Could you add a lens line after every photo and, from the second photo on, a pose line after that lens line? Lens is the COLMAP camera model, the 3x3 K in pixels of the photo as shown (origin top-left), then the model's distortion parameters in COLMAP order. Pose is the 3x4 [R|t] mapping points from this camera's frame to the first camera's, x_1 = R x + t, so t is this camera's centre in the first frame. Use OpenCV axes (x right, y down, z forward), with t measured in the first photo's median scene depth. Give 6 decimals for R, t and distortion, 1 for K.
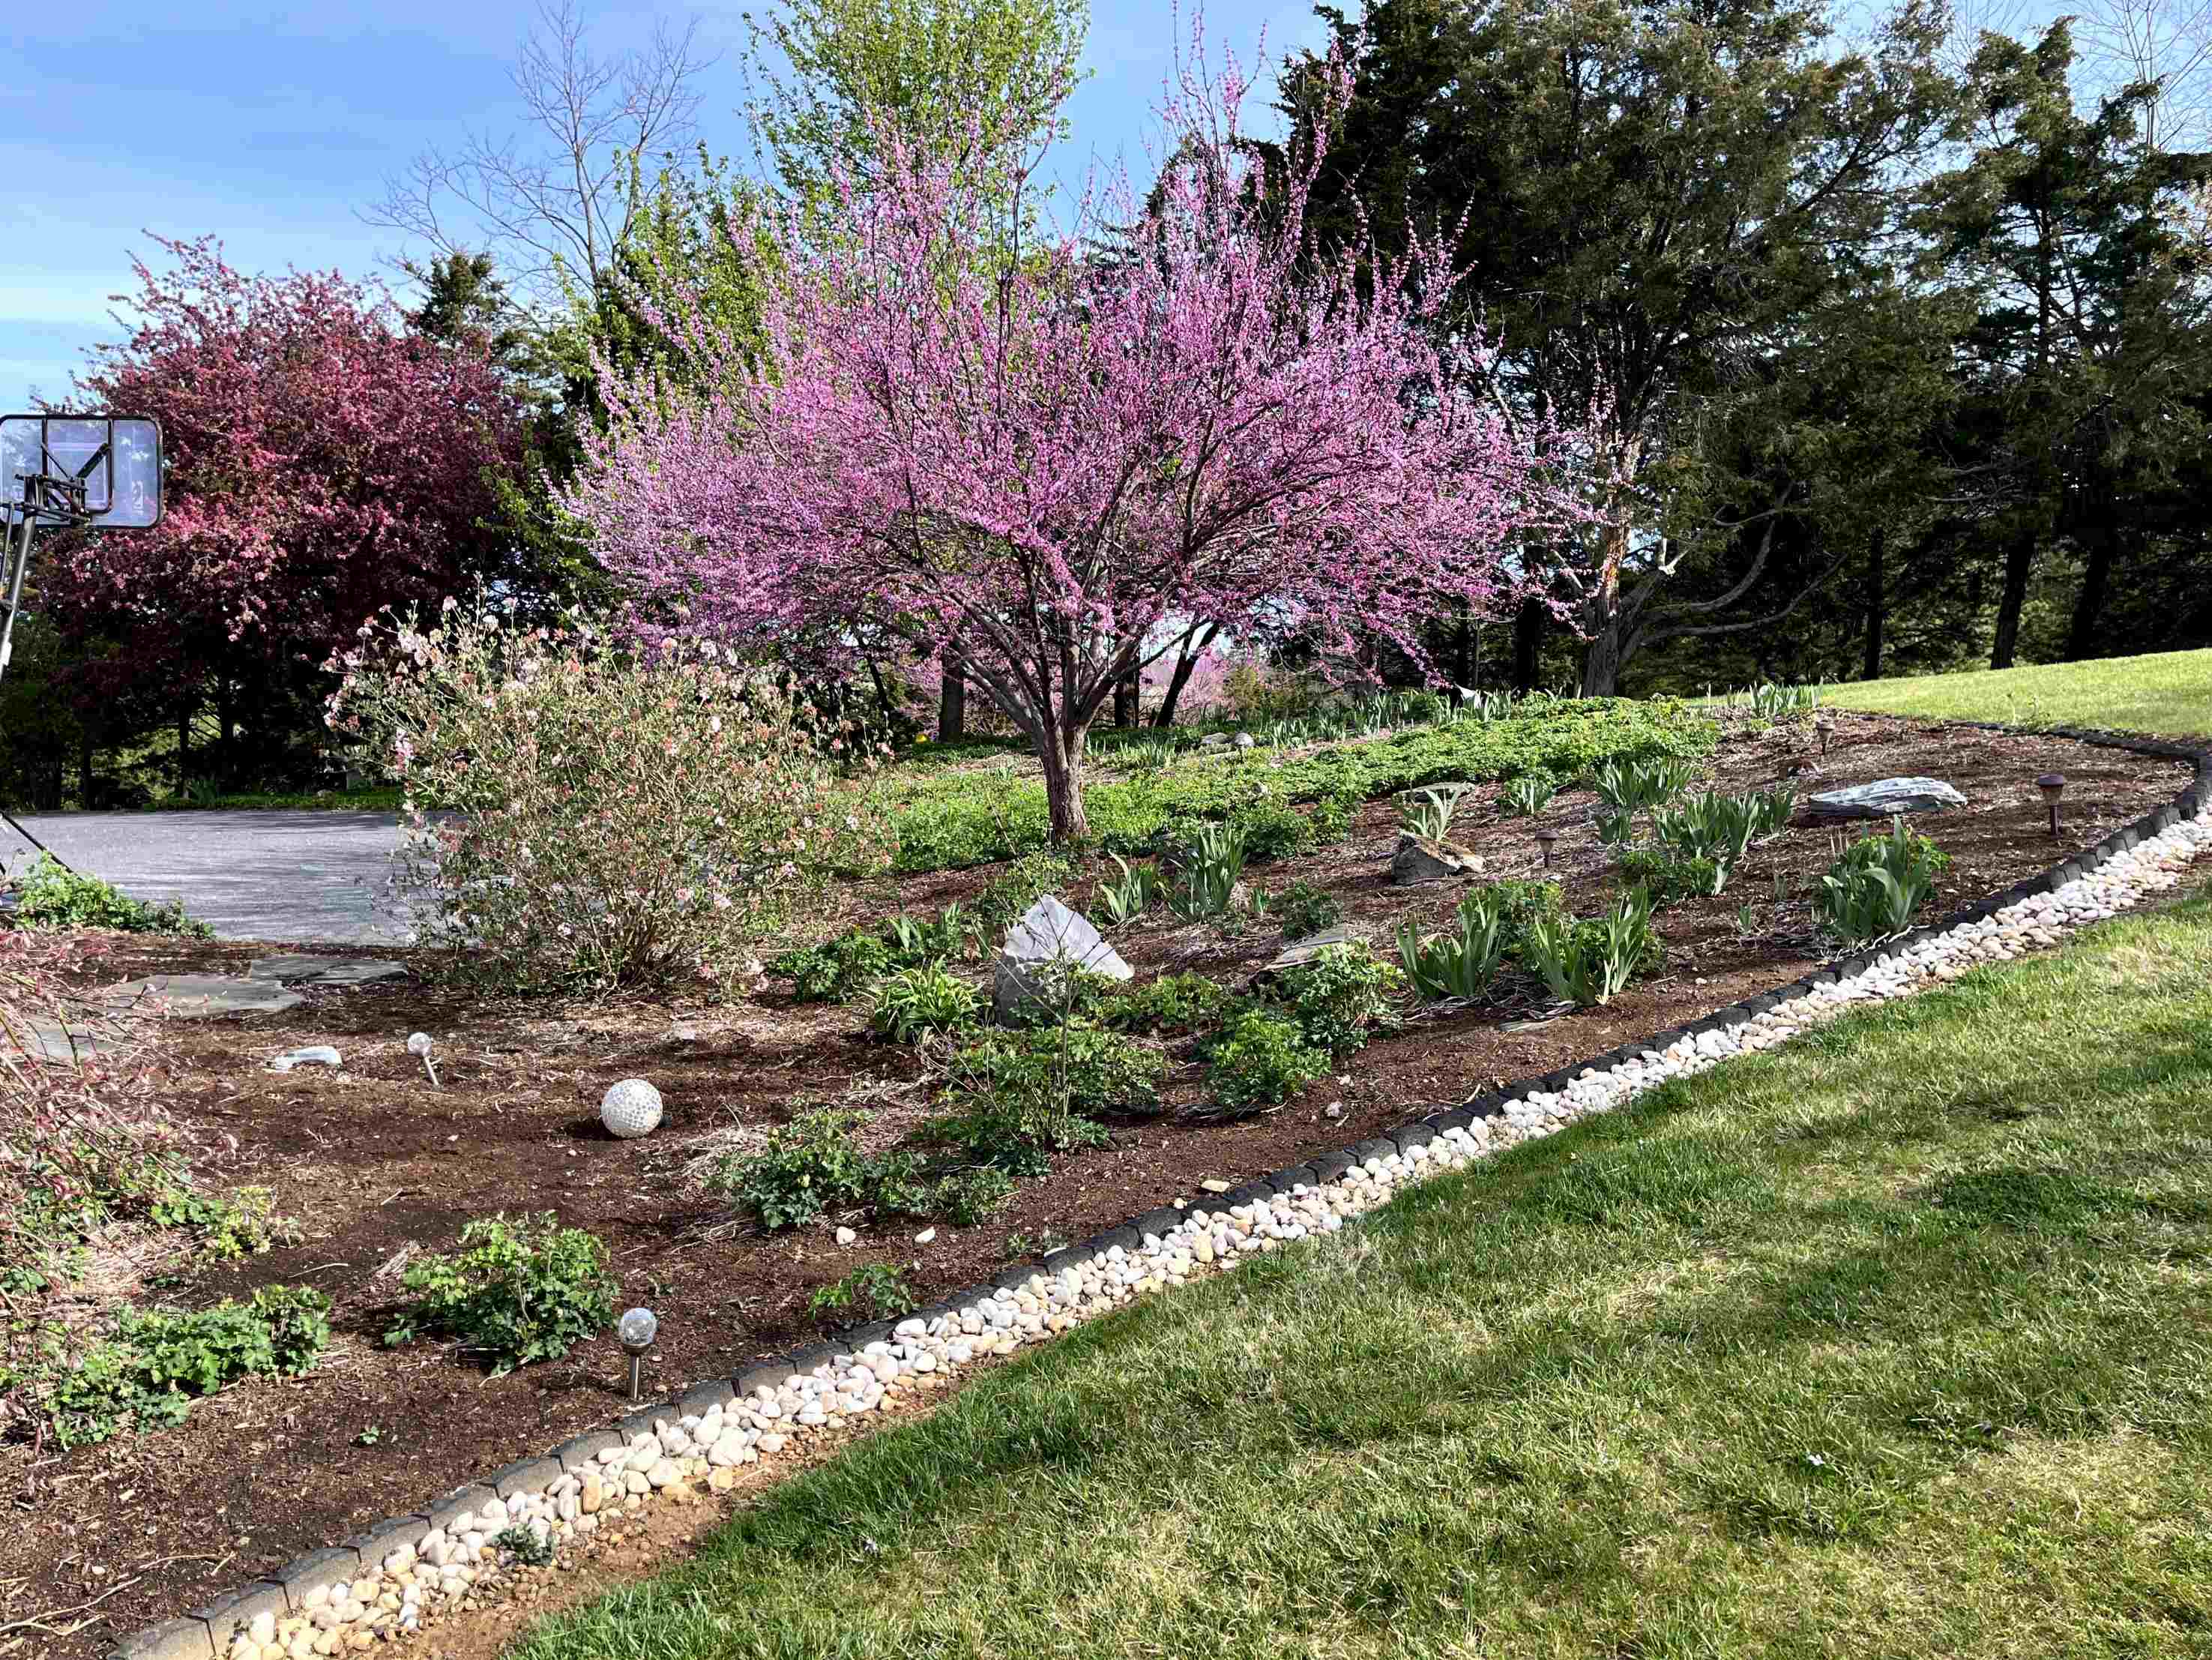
lens RADIAL K [[1735.4, 0, 1115.2], [0, 1735.4, 832.9], [0, 0, 1]] dist [0.007107, -0.005237]
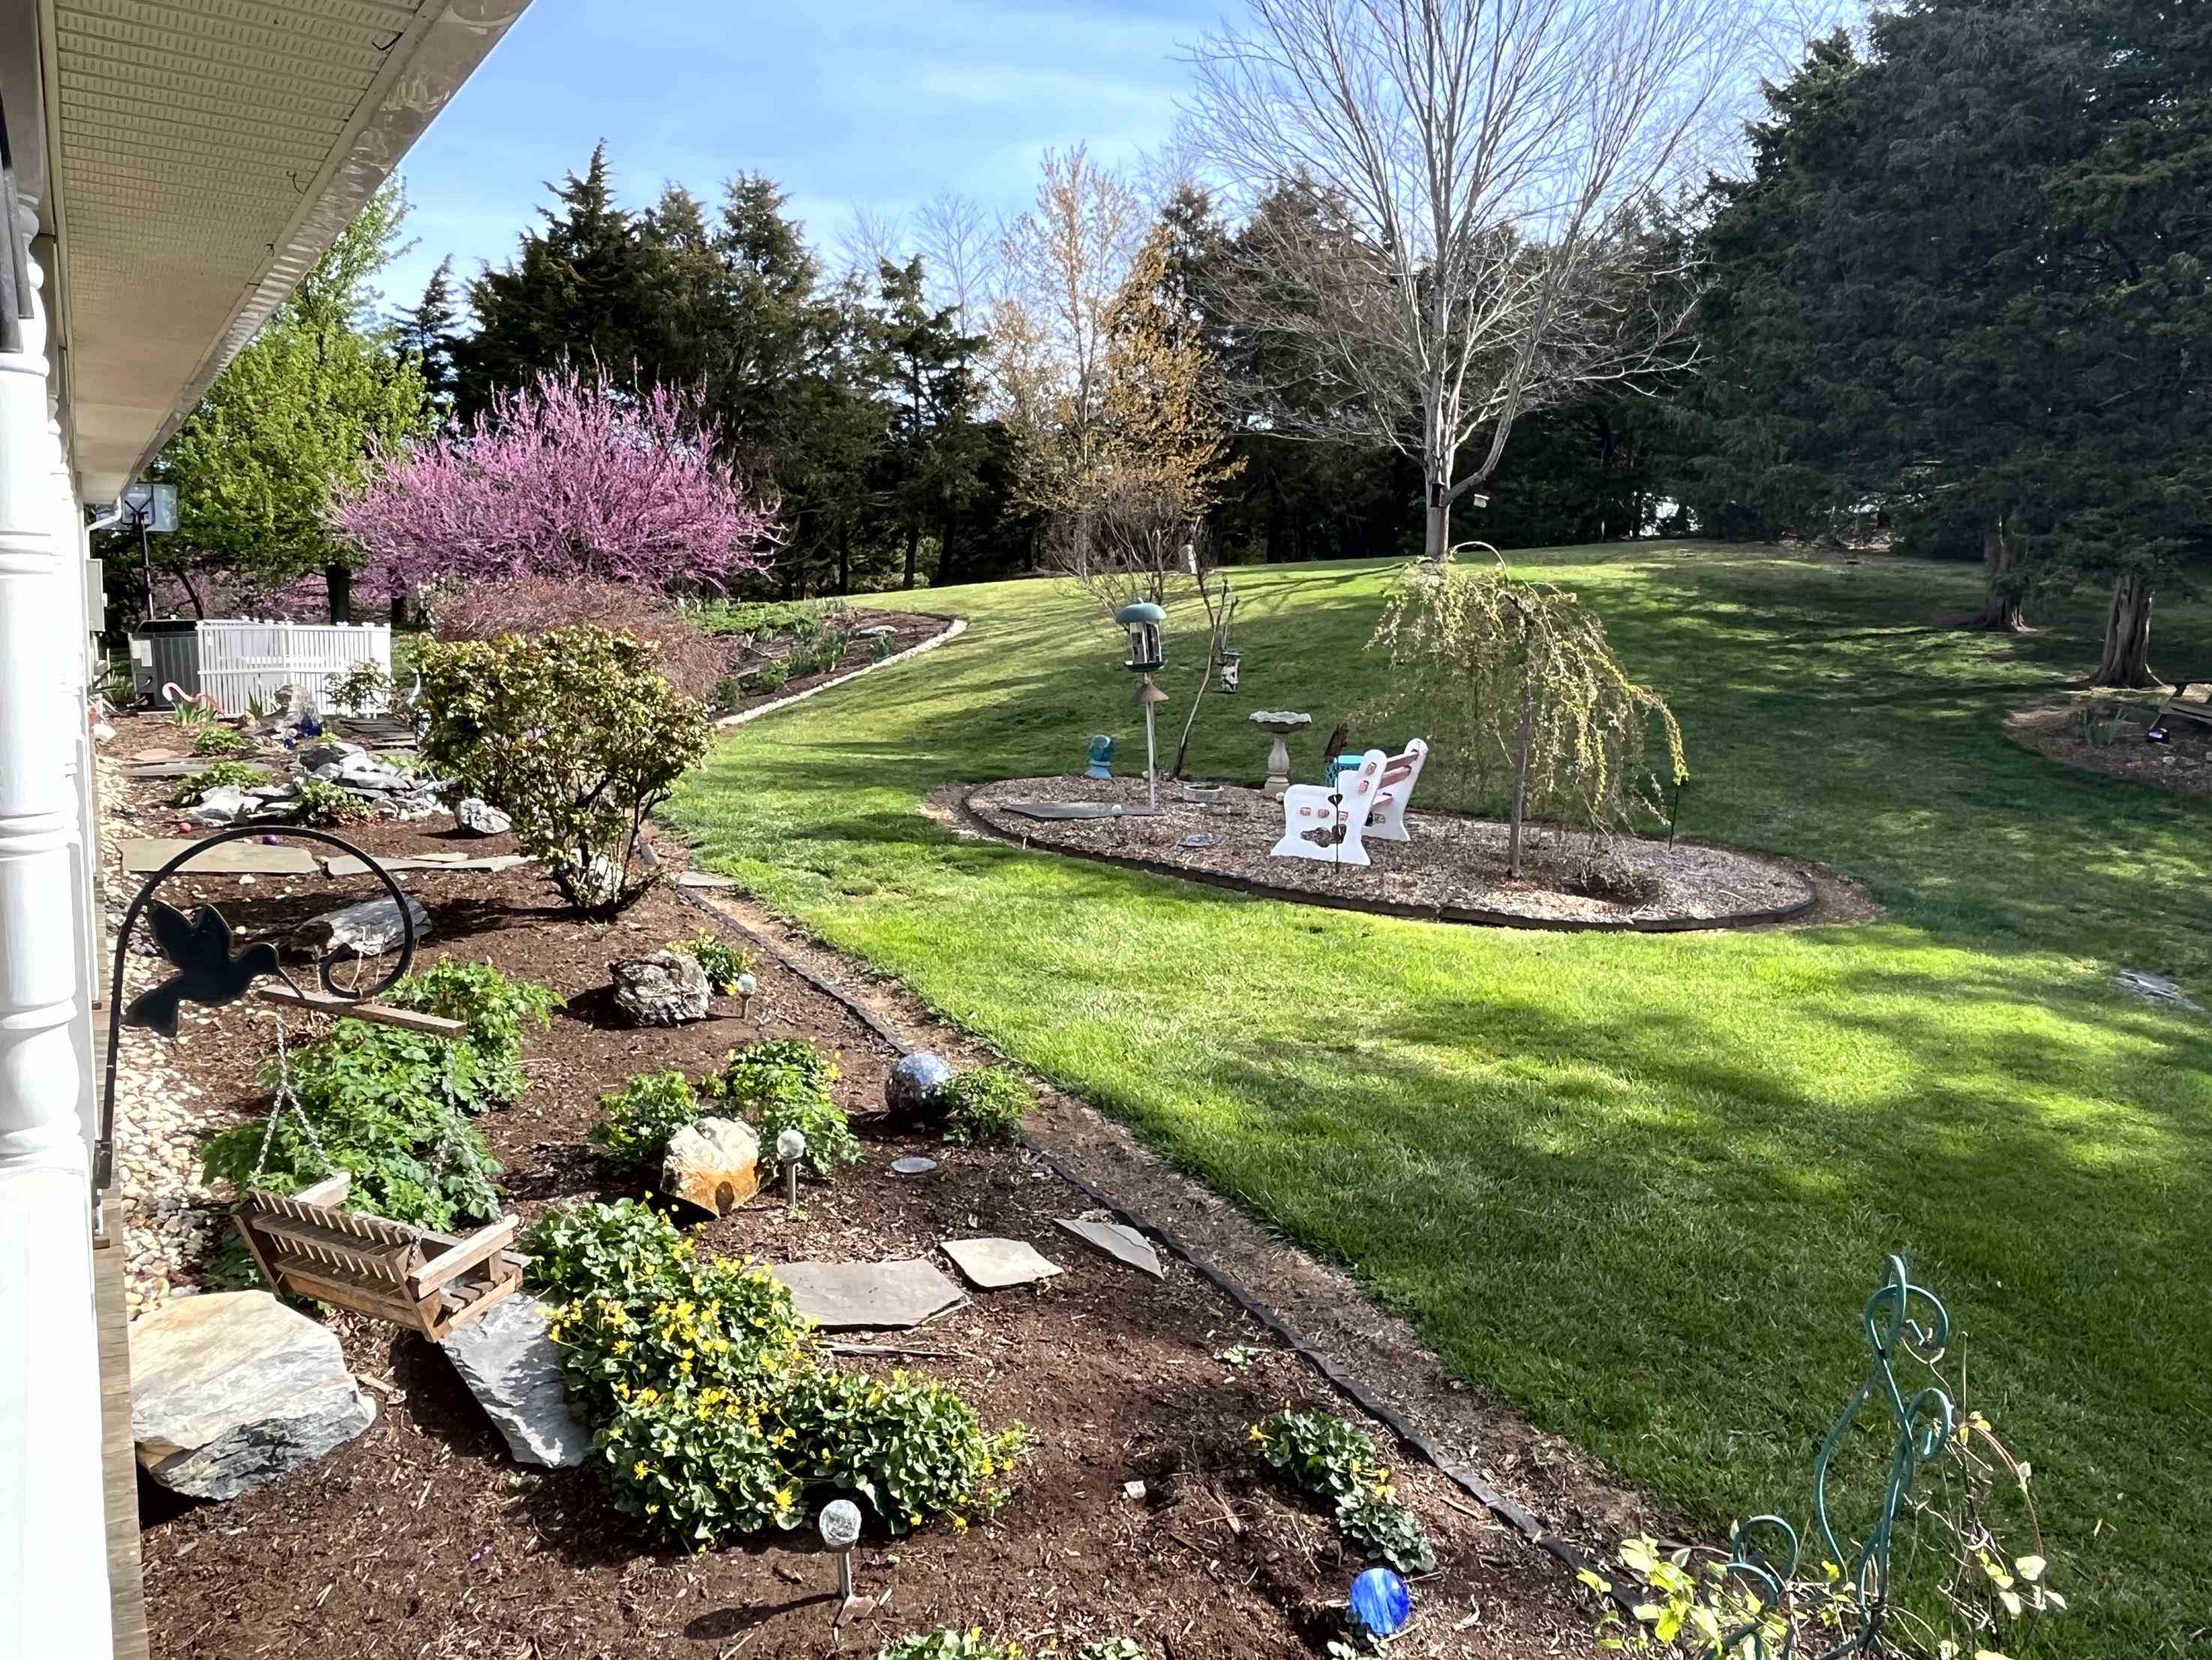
lens RADIAL K [[1615.3, 0, 1109.2], [0, 1615.3, 827.7], [0, 0, 1]] dist [0.002234, 0.000972]
pose [[0.832122, -0.083299, 0.548301, -0.373336], [0.045572, 0.995582, 0.082090, 0.047074], [-0.552717, -0.043321, 0.832242, -0.753115]]
